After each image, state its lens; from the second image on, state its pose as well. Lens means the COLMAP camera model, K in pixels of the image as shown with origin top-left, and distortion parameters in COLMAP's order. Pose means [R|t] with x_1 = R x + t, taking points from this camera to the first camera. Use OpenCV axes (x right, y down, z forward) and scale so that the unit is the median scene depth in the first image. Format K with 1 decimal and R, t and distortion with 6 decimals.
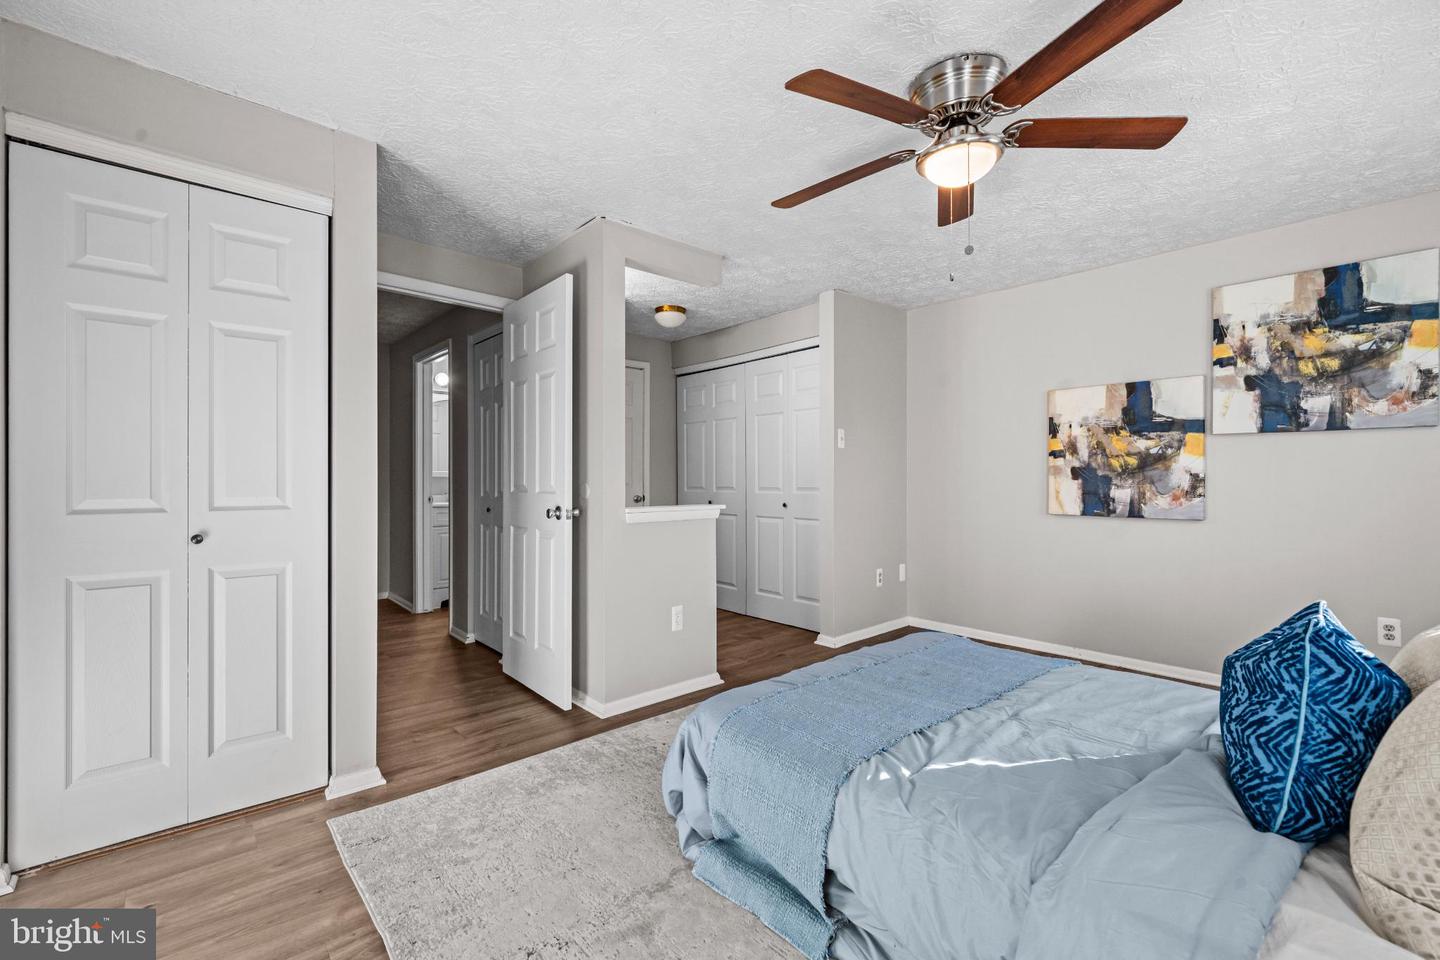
lens RADIAL K [[617.0, 0, 720.0], [0, 617.0, 480.0], [0, 0, 1]] dist [-0.001427, -0.000177]
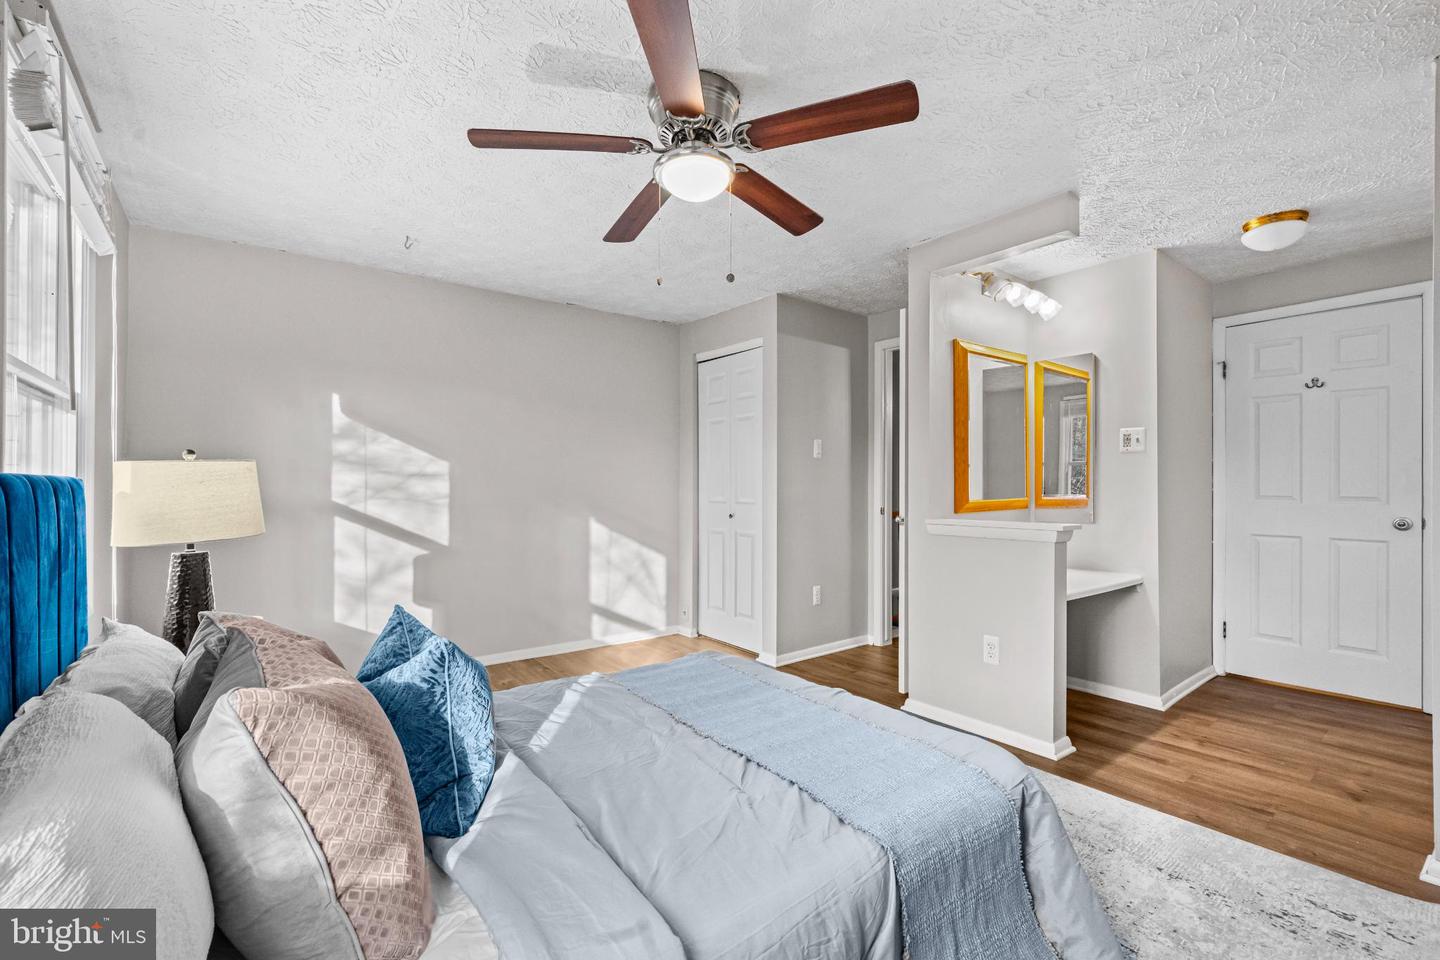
lens RADIAL K [[617.0, 0, 720.0], [0, 617.0, 480.0], [0, 0, 1]] dist [-0.001427, -0.000177]
pose [[-0.062692, -0.009395, -0.997989, 1.189858], [-0.001486, 0.999955, -0.009320, -0.012098], [0.998032, 0.000899, -0.062704, 0.958217]]
